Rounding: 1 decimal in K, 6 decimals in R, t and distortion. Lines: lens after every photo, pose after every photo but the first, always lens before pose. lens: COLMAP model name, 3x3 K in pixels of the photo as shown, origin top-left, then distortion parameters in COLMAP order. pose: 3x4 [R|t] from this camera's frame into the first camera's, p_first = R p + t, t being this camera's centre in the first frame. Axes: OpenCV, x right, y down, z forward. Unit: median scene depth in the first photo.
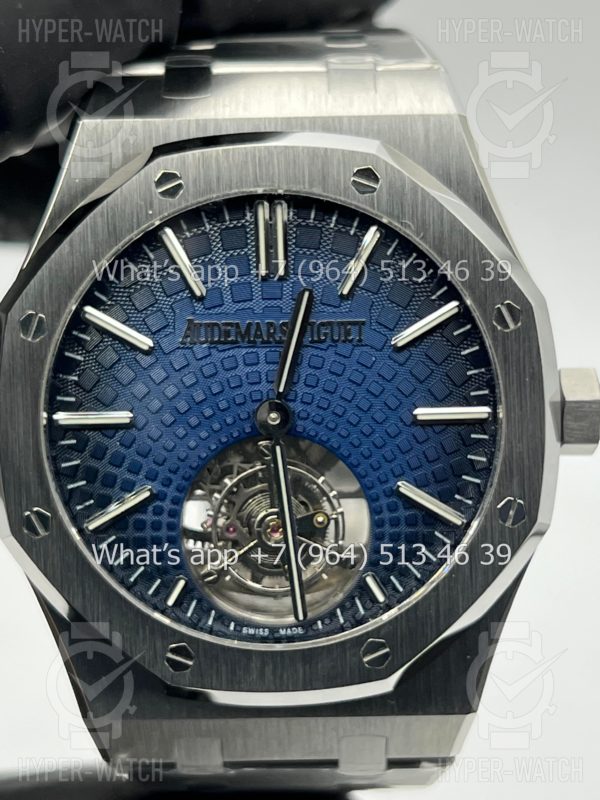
lens RADIAL K [[1869.0, 0, 295.8], [0, 1869.0, 404.8], [0, 0, 1]] dist [0.187606, 0.000000]
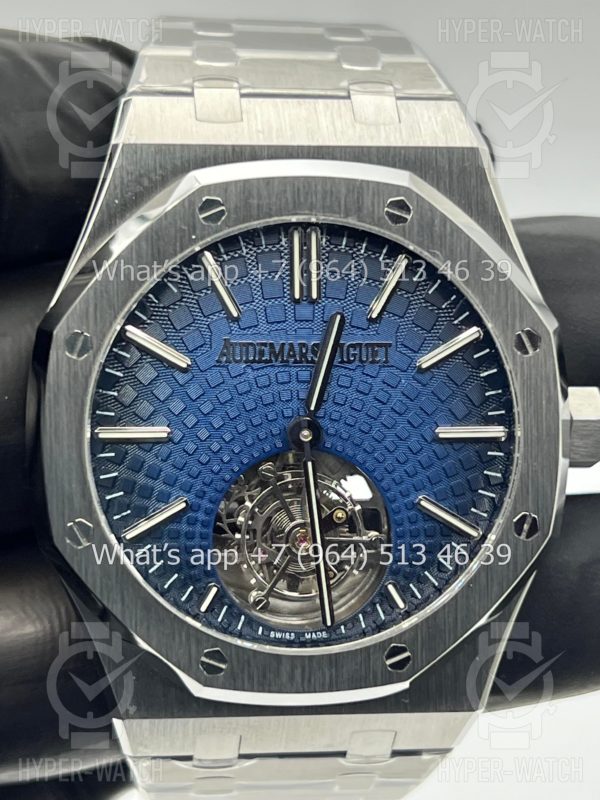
lens RADIAL K [[1869.0, 0, 298.7], [0, 1869.0, 400.9], [0, 0, 1]] dist [0.187606, 0.000000]
pose [[0.993403, 0.013798, 0.113842, -0.134568], [-0.019382, 0.998655, 0.048086, -0.062093], [-0.113026, -0.049976, 0.992334, -0.042141]]
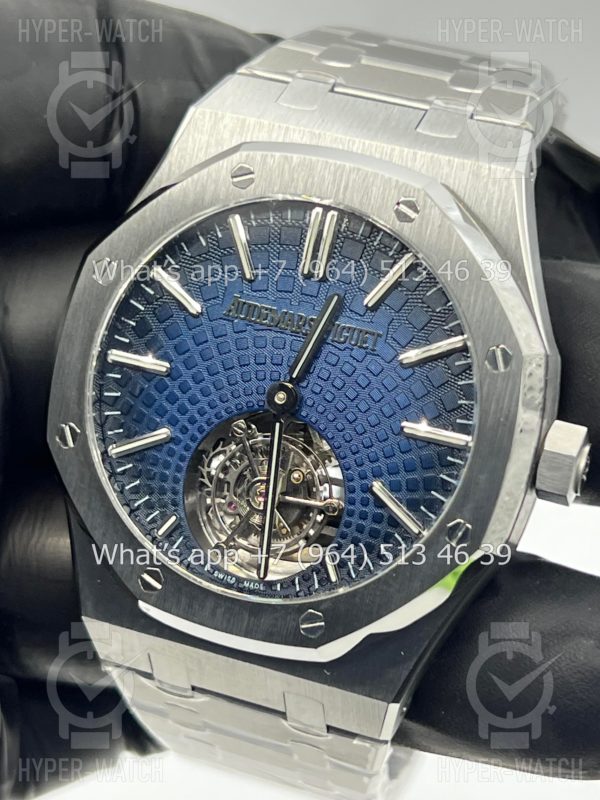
lens RADIAL K [[1869.0, 0, 300.5], [0, 1869.0, 402.9], [0, 0, 1]] dist [0.187606, 0.000000]
pose [[0.931281, 0.242935, -0.271473, 0.303721], [-0.243615, 0.969353, 0.031736, -0.028514], [0.270863, 0.036579, 0.961923, -0.080984]]
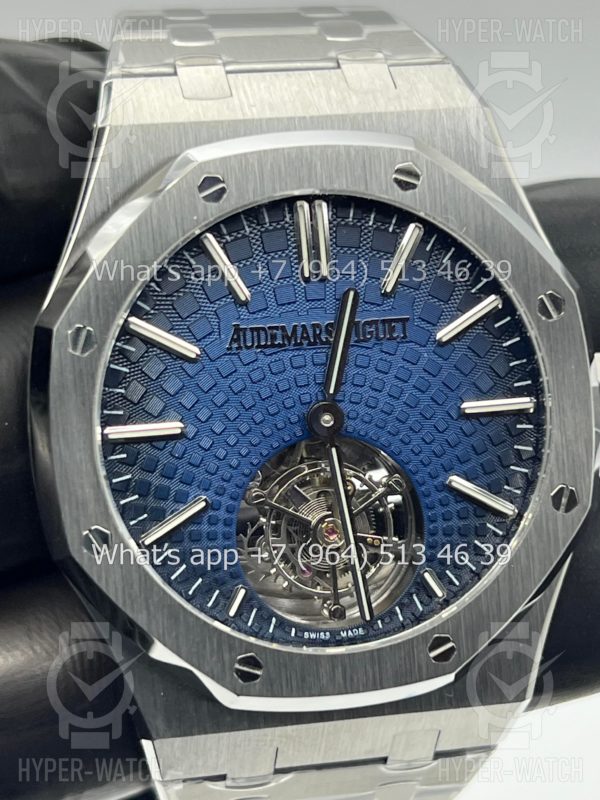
lens RADIAL K [[1869.0, 0, 299.2], [0, 1869.0, 399.7], [0, 0, 1]] dist [0.187606, 0.000000]
pose [[0.984287, -0.055694, 0.167560, -0.190404], [0.053944, 0.998432, 0.014978, -0.019172], [-0.168132, -0.005703, 0.985748, 0.024037]]
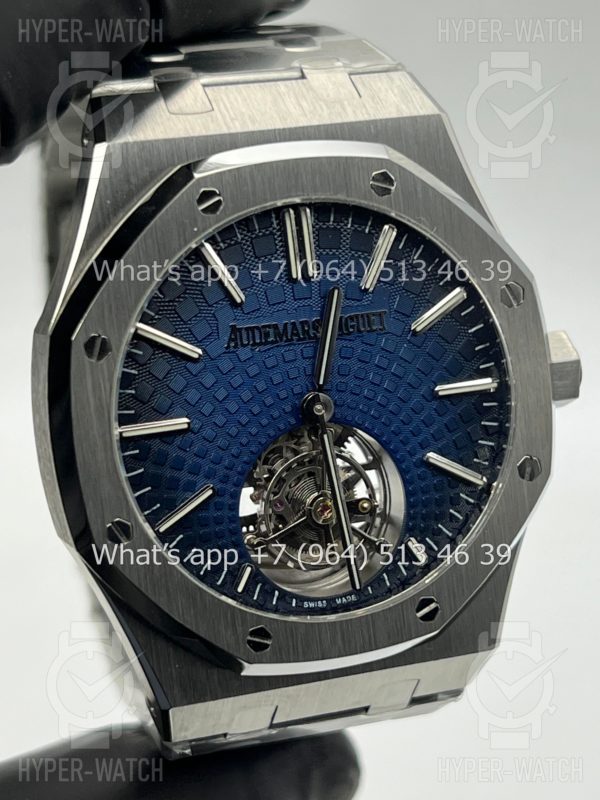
lens RADIAL K [[1869.0, 0, 301.0], [0, 1869.0, 399.3], [0, 0, 1]] dist [0.187606, 0.000000]
pose [[0.948683, -0.109461, 0.296680, -0.339937], [0.089682, 0.992791, 0.079520, -0.084952], [-0.303245, -0.048832, 0.951661, -0.028072]]
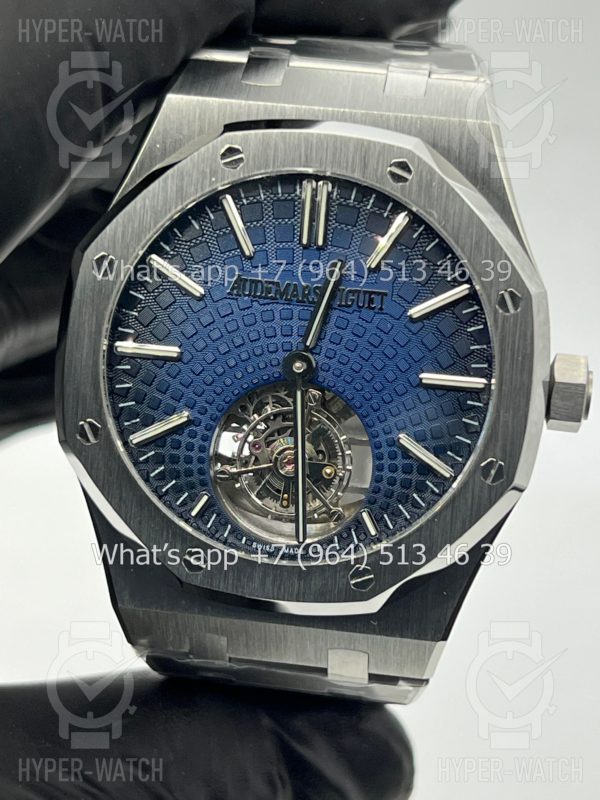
lens RADIAL K [[1869.0, 0, 296.8], [0, 1869.0, 394.0], [0, 0, 1]] dist [0.187606, 0.000000]
pose [[0.988965, 0.116350, -0.091709, 0.094915], [-0.115553, 0.993203, 0.013975, 0.007664], [0.092712, -0.003224, 0.995688, -0.156087]]
